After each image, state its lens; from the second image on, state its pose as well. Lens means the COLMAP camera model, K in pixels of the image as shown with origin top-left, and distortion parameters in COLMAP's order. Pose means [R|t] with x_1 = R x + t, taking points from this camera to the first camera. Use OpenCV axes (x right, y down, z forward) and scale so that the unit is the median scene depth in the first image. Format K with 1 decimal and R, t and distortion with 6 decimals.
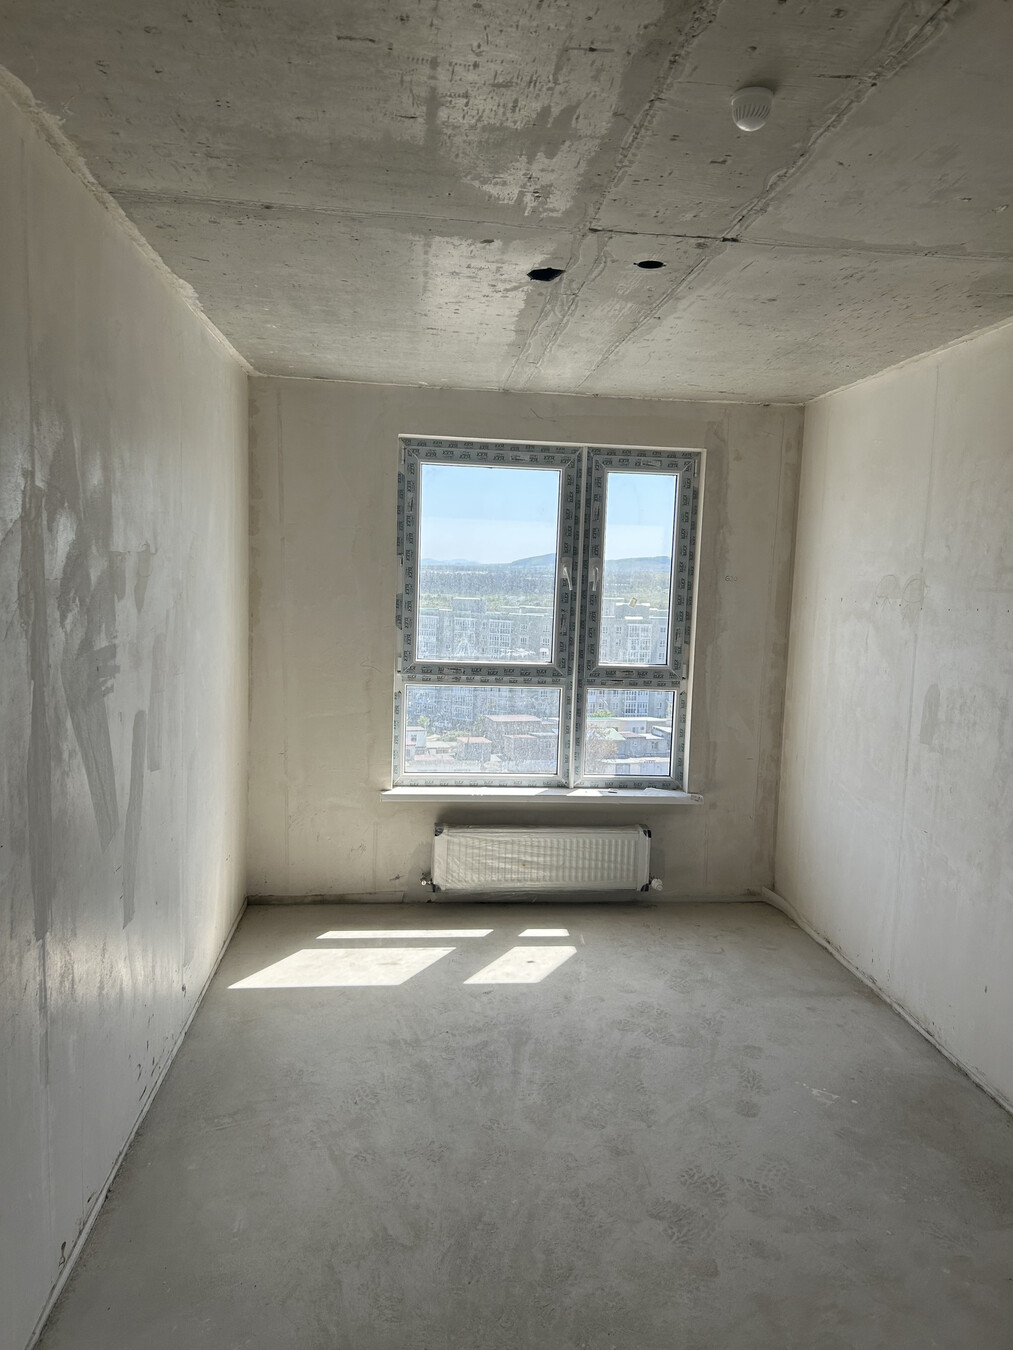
lens RADIAL K [[1008.2, 0, 517.3], [0, 1008.2, 676.9], [0, 0, 1]] dist [0.090405, -0.009097]
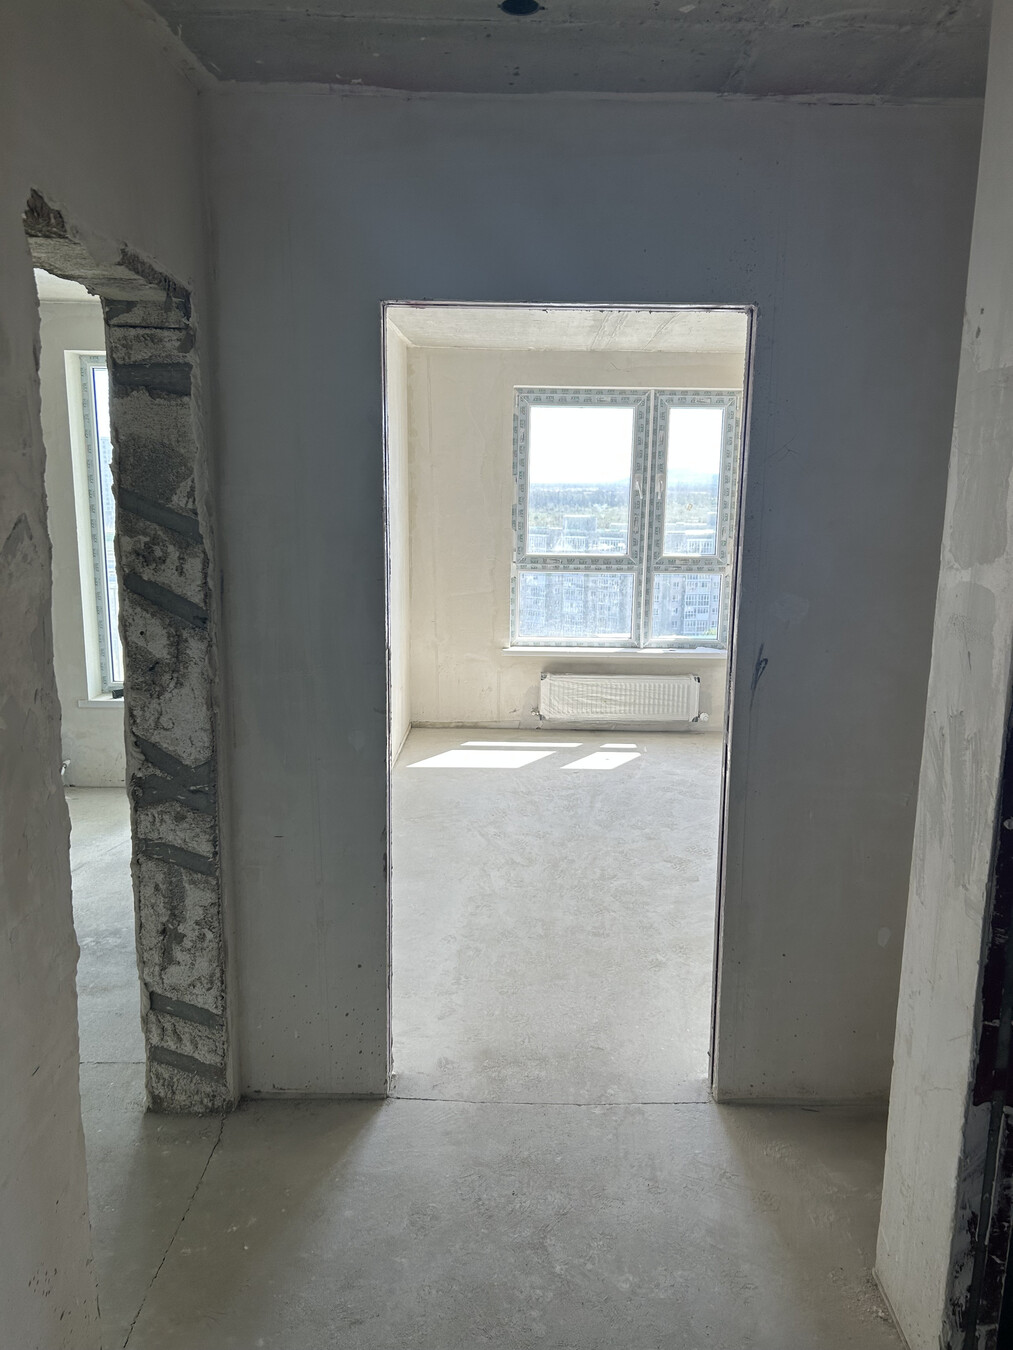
lens RADIAL K [[1008.2, 0, 504.6], [0, 1008.2, 685.2], [0, 0, 1]] dist [0.090405, -0.009097]
pose [[0.992572, 0.003625, -0.121607, 0.037309], [0.007027, 0.996179, 0.087050, 0.042425], [0.121458, -0.087258, 0.988754, -0.377743]]
